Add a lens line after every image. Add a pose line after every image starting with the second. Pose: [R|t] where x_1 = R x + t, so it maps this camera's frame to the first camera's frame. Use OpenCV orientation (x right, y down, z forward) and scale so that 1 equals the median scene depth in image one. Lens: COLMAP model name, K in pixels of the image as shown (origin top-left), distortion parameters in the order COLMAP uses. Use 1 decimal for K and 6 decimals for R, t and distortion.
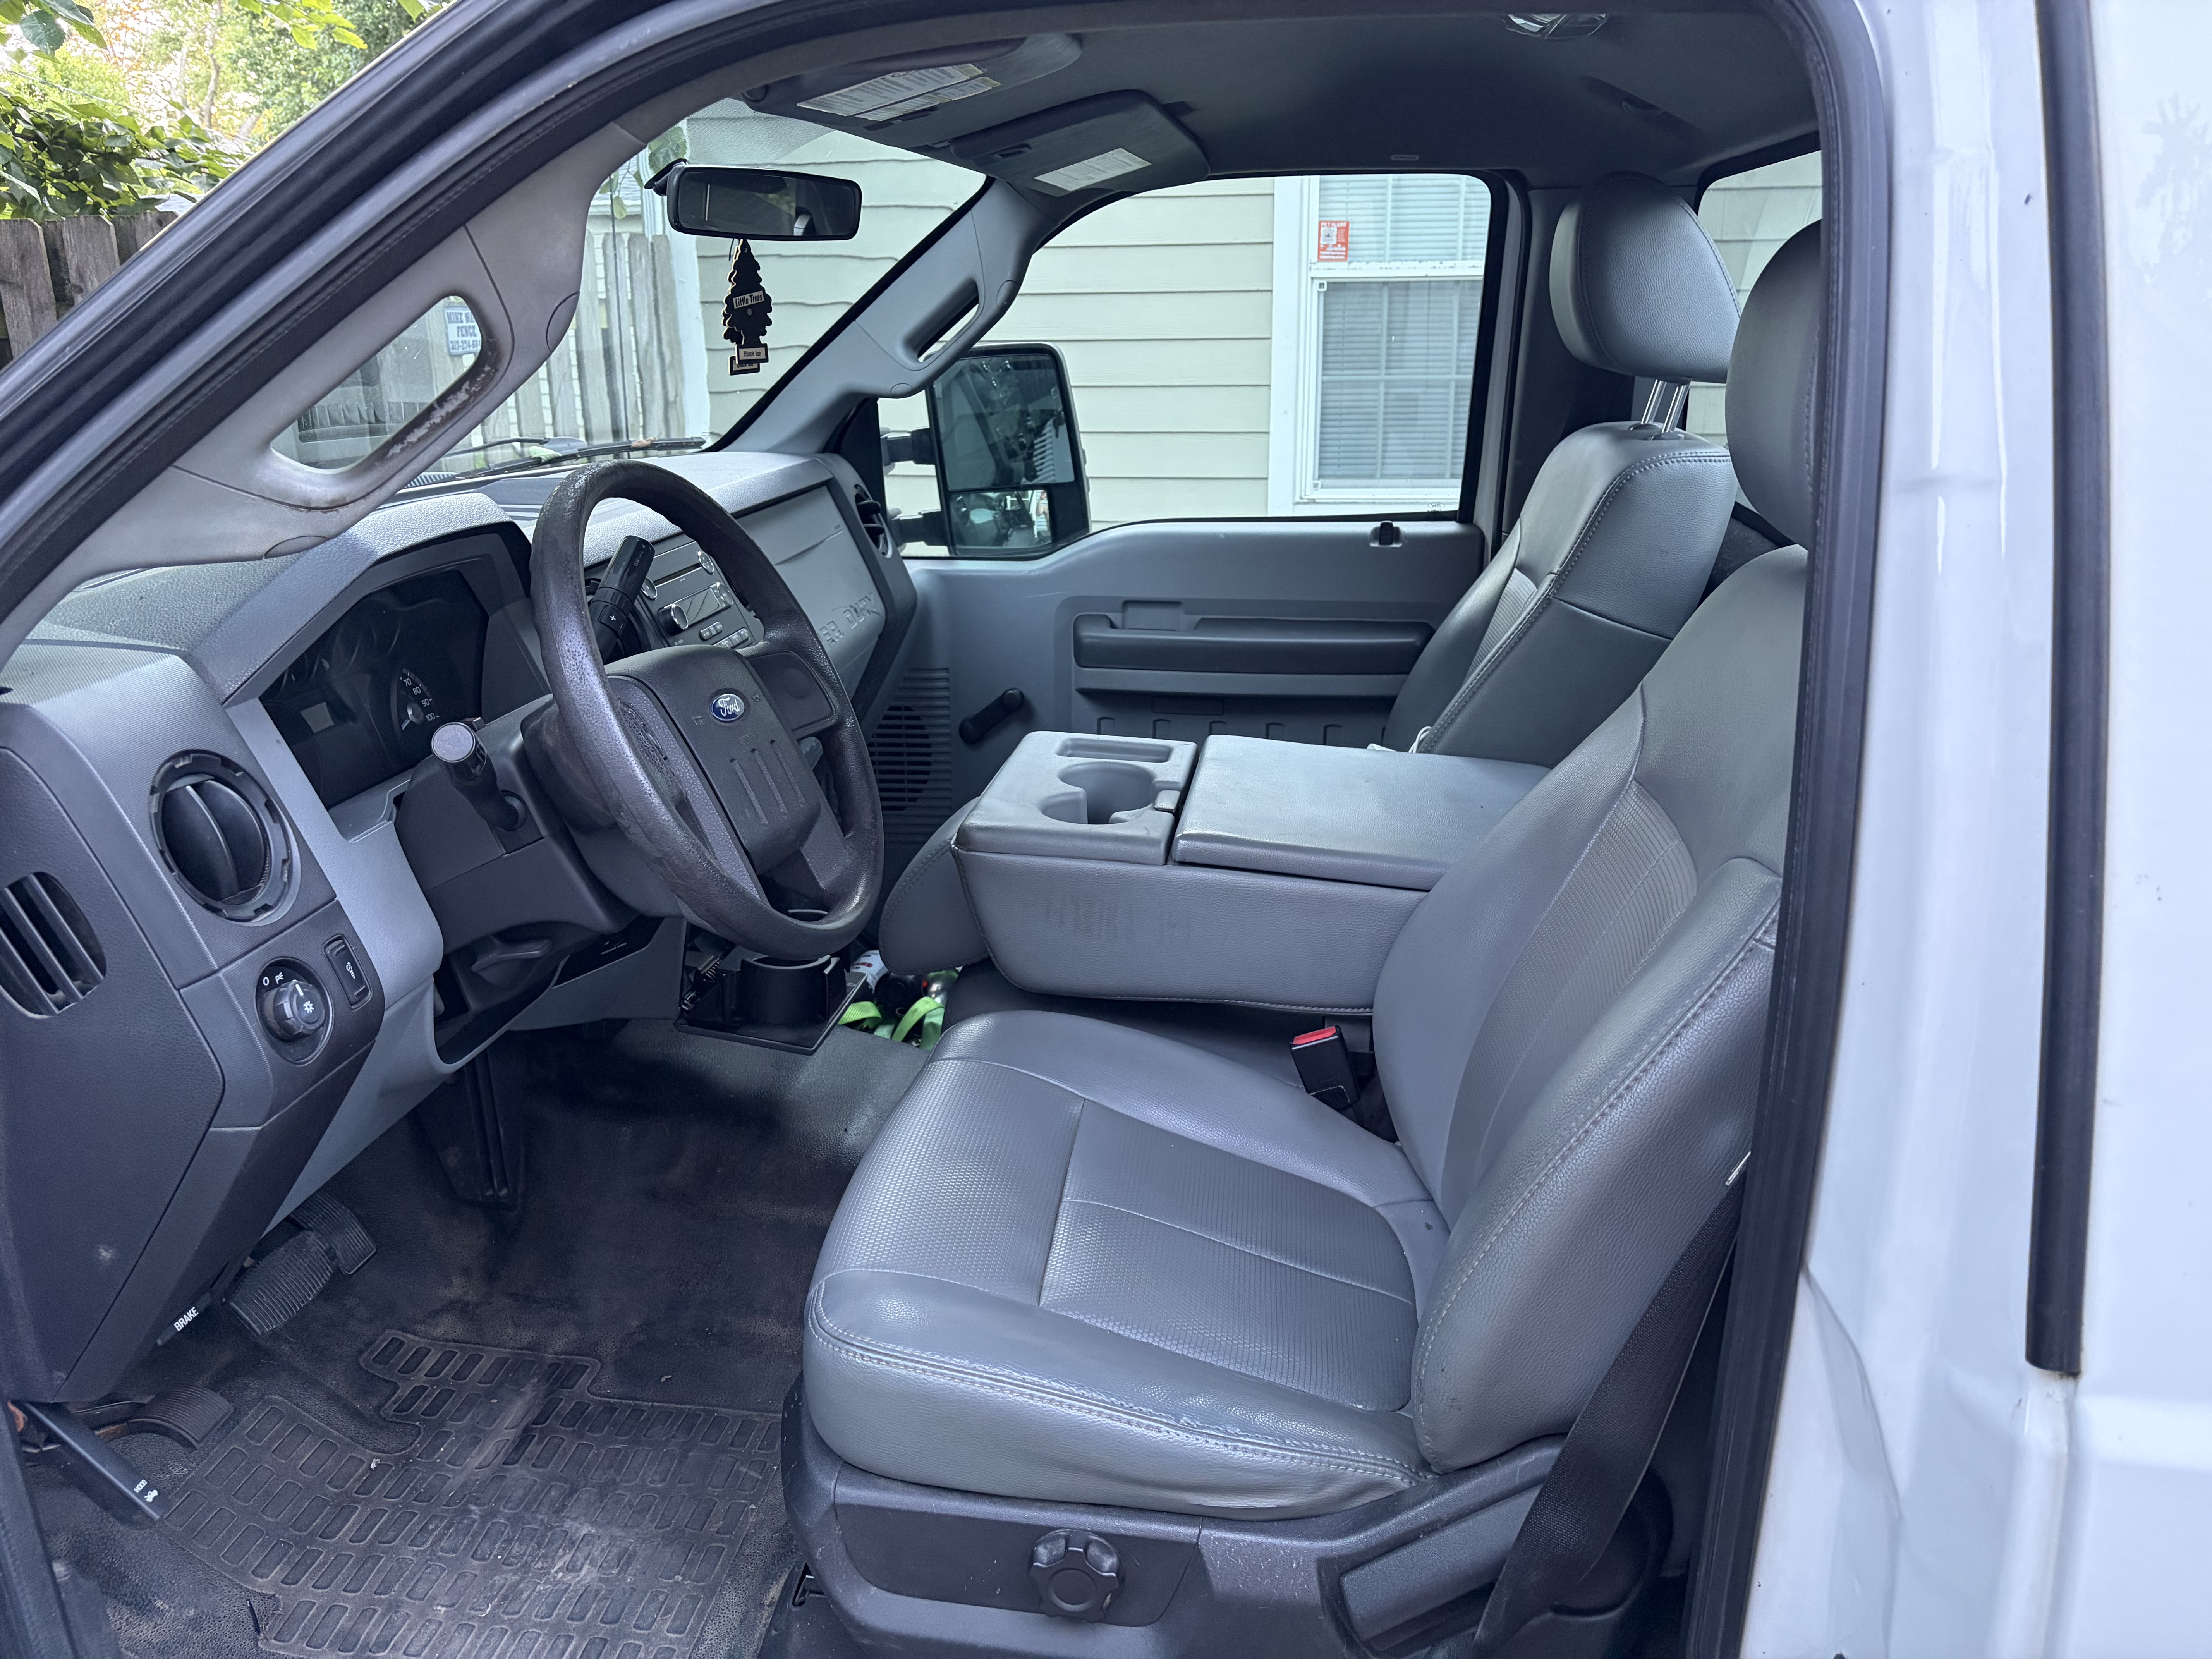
lens RADIAL K [[1662.6, 0, 1094.6], [0, 1662.6, 816.9], [0, 0, 1]] dist [0.020179, -0.023456]
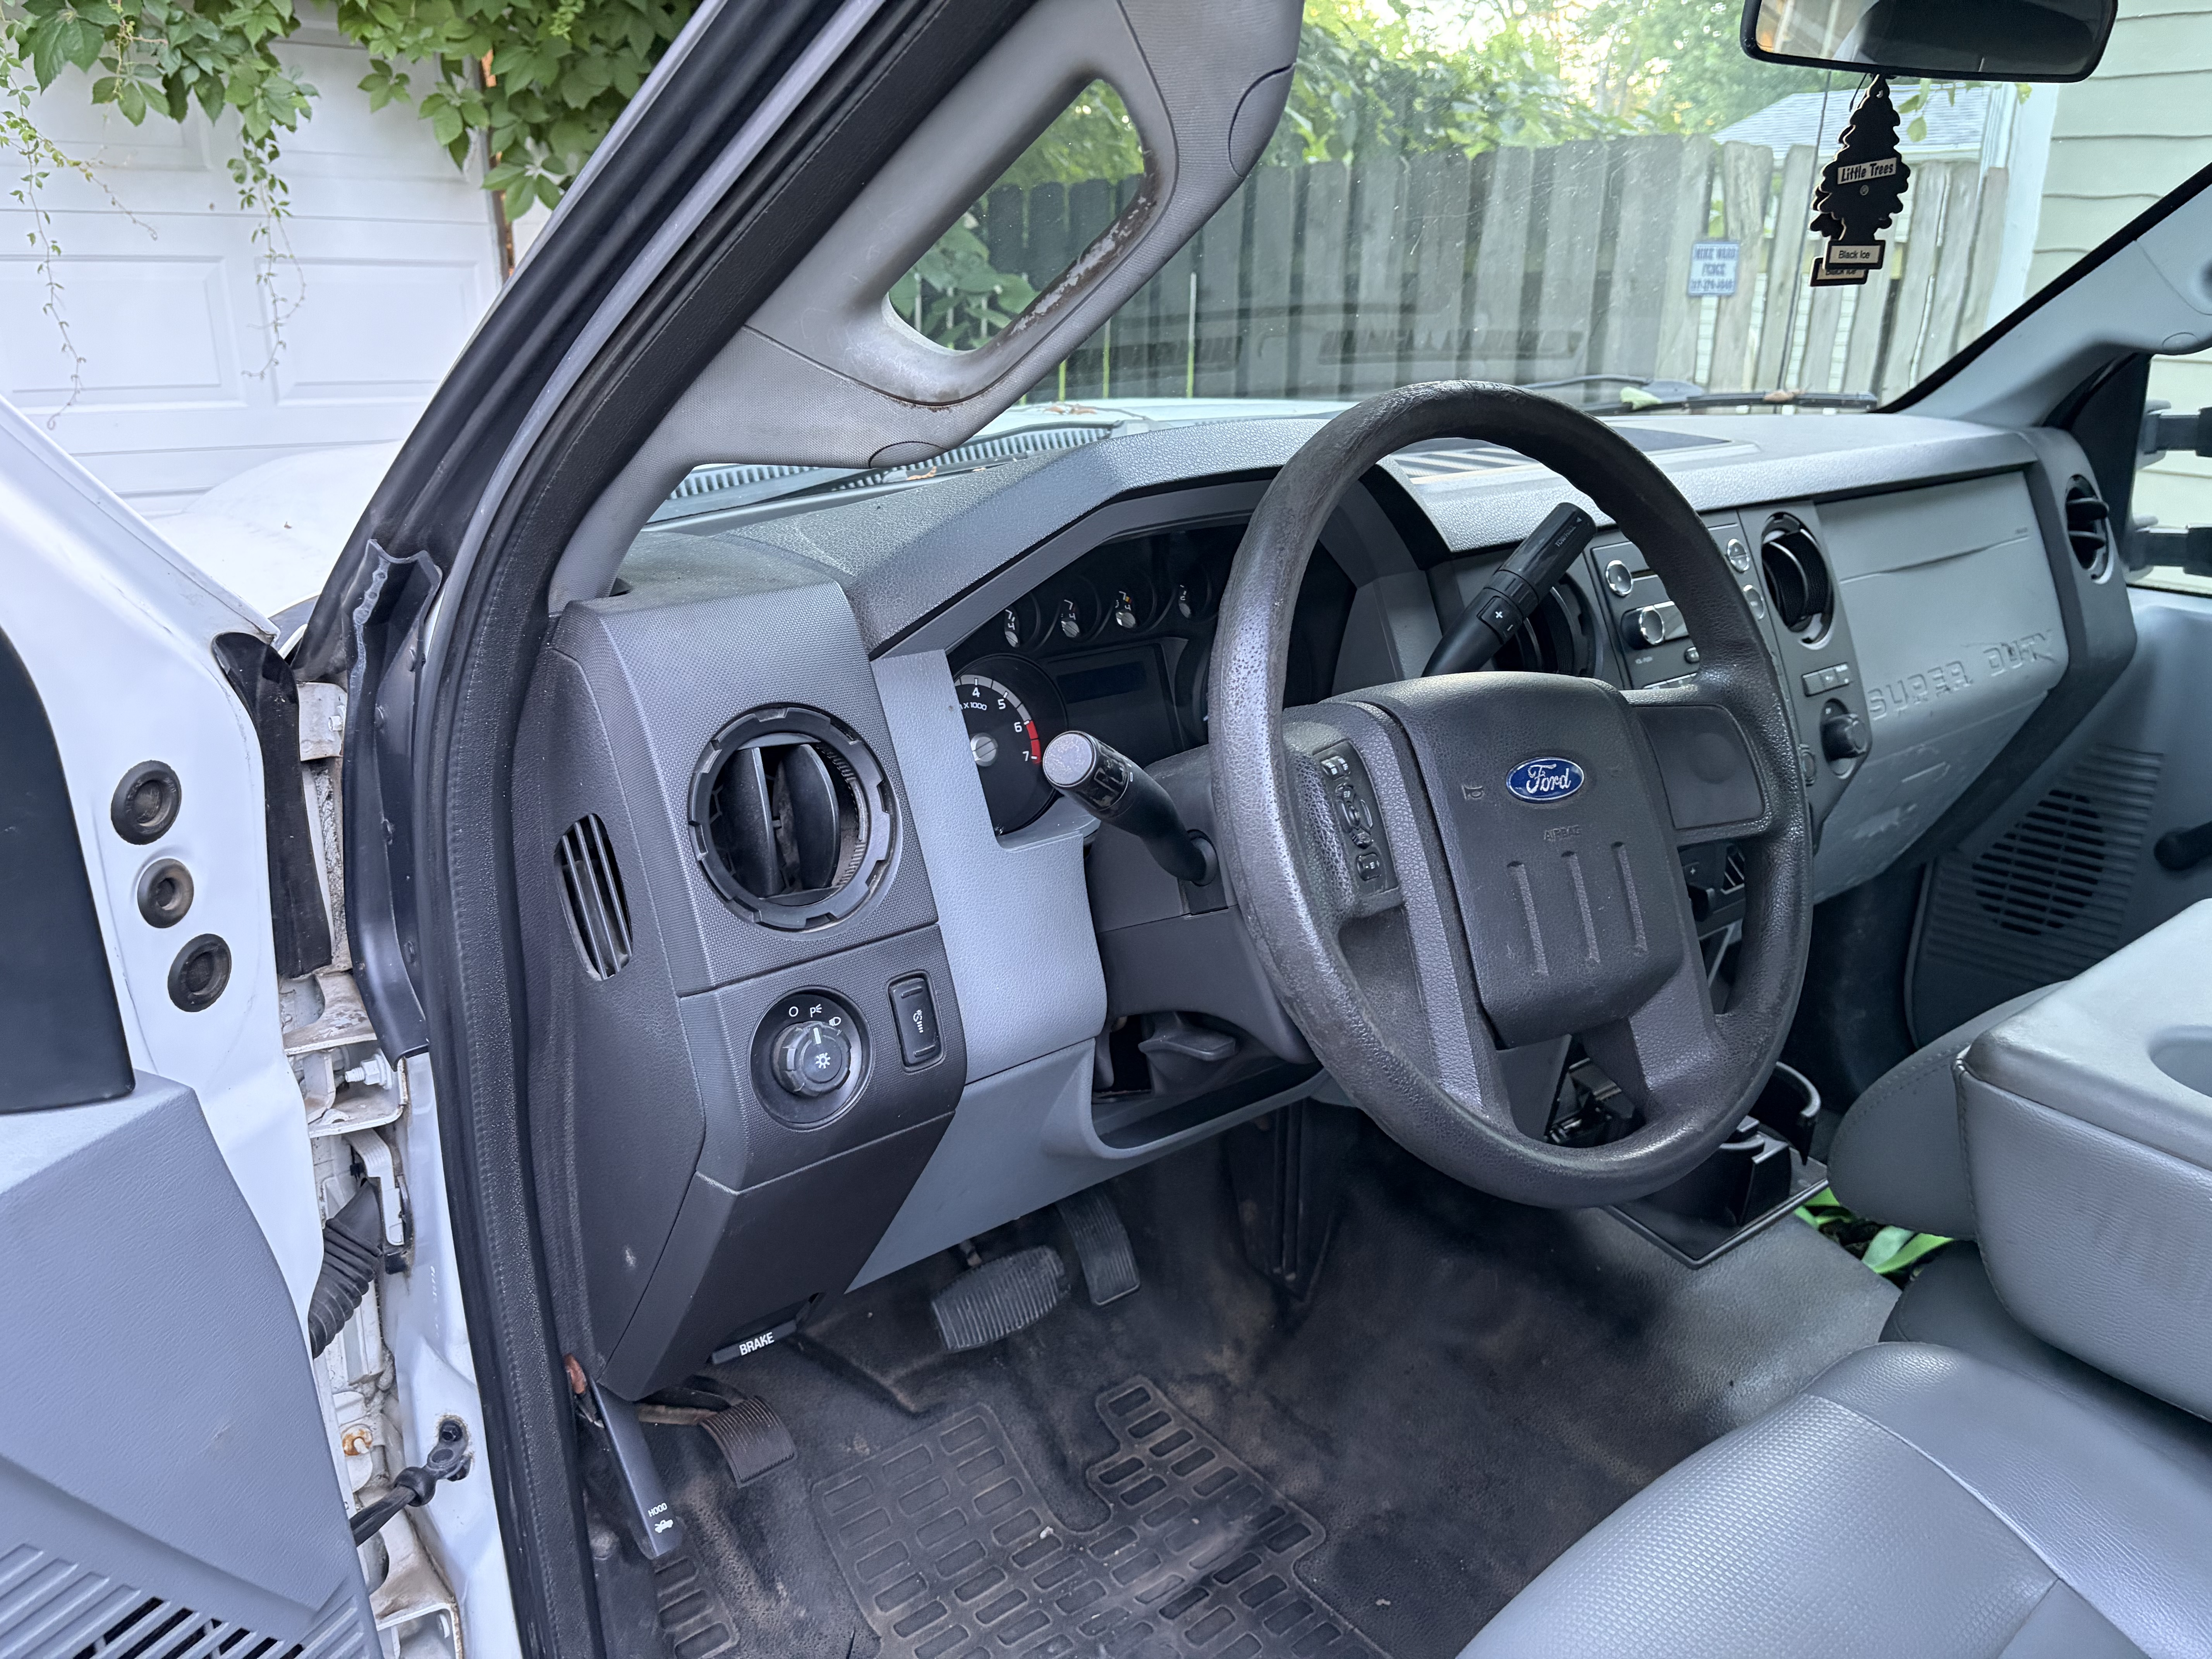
lens RADIAL K [[1662.6, 0, 1091.3], [0, 1662.6, 832.2], [0, 0, 1]] dist [0.020179, -0.023456]
pose [[0.737628, 0.231478, -0.634289, 0.047672], [-0.213904, 0.971125, 0.105650, -0.058270], [0.640430, 0.057746, 0.765843, 0.306380]]
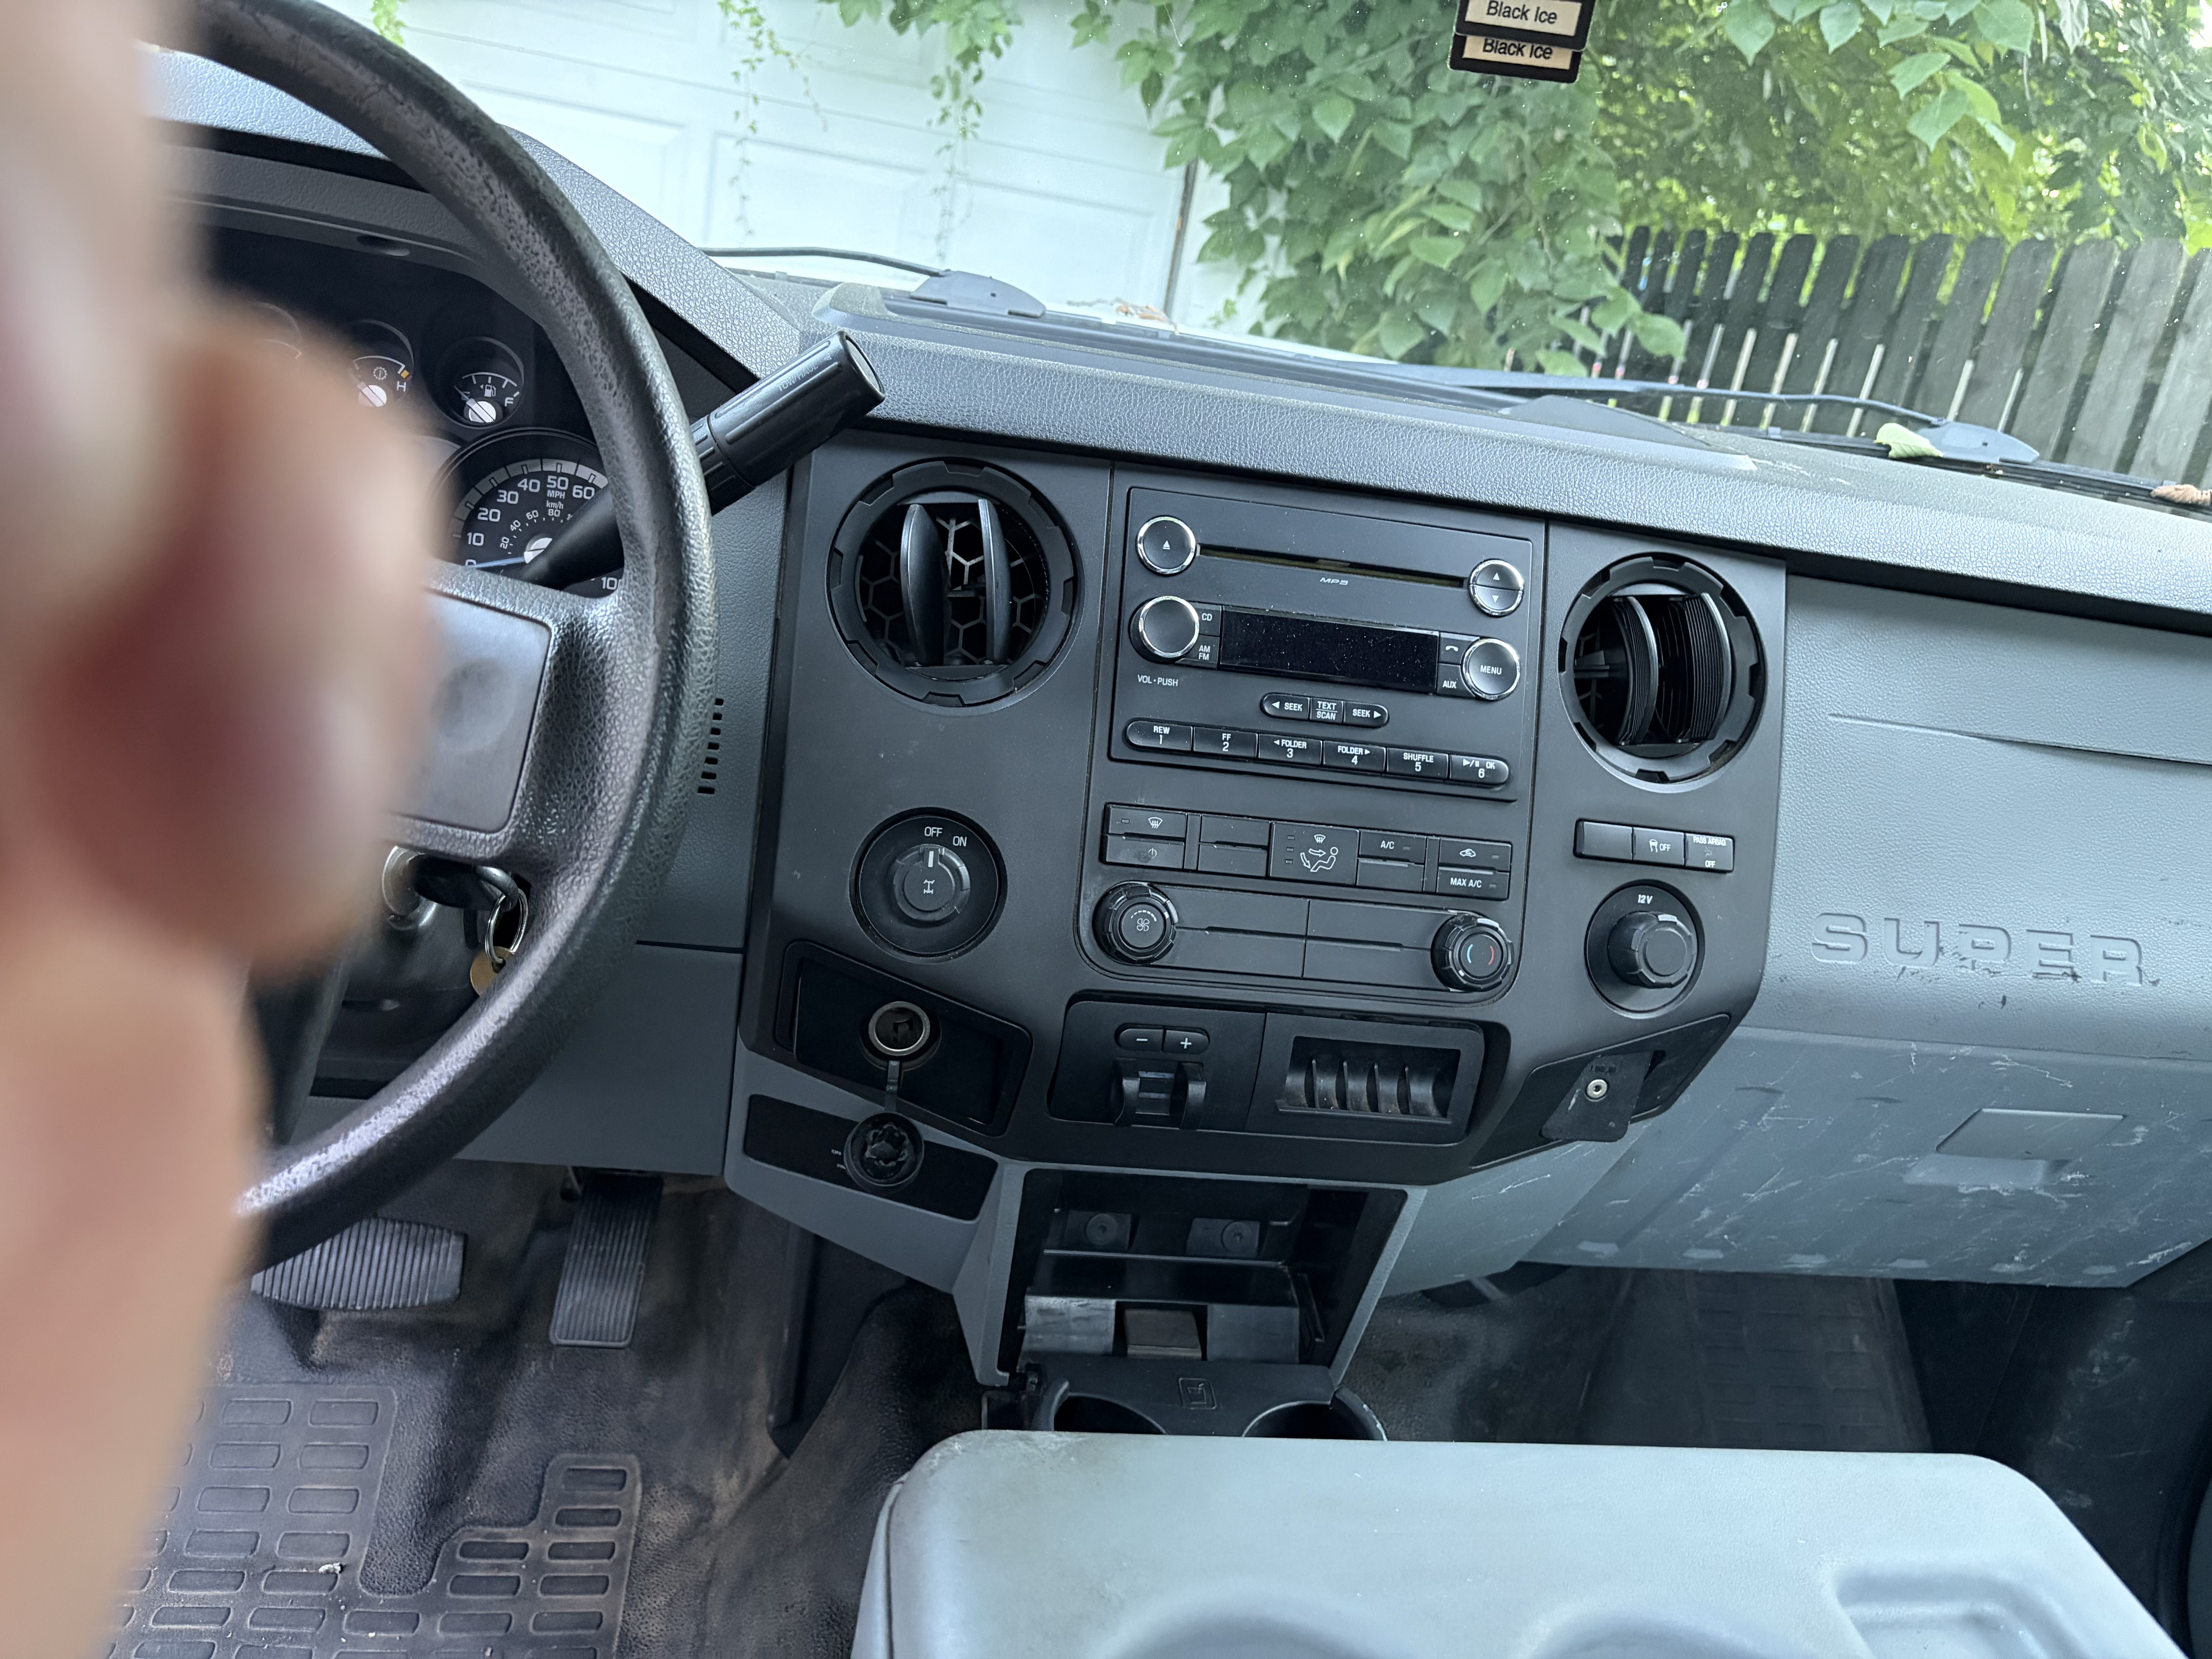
lens RADIAL K [[1662.6, 0, 1115.2], [0, 1662.6, 826.7], [0, 0, 1]] dist [0.020179, -0.023456]
pose [[0.301731, 0.374001, -0.876973, 0.147000], [-0.439488, 0.870846, 0.220177, -0.162747], [0.846055, 0.318985, 0.427130, 0.815532]]
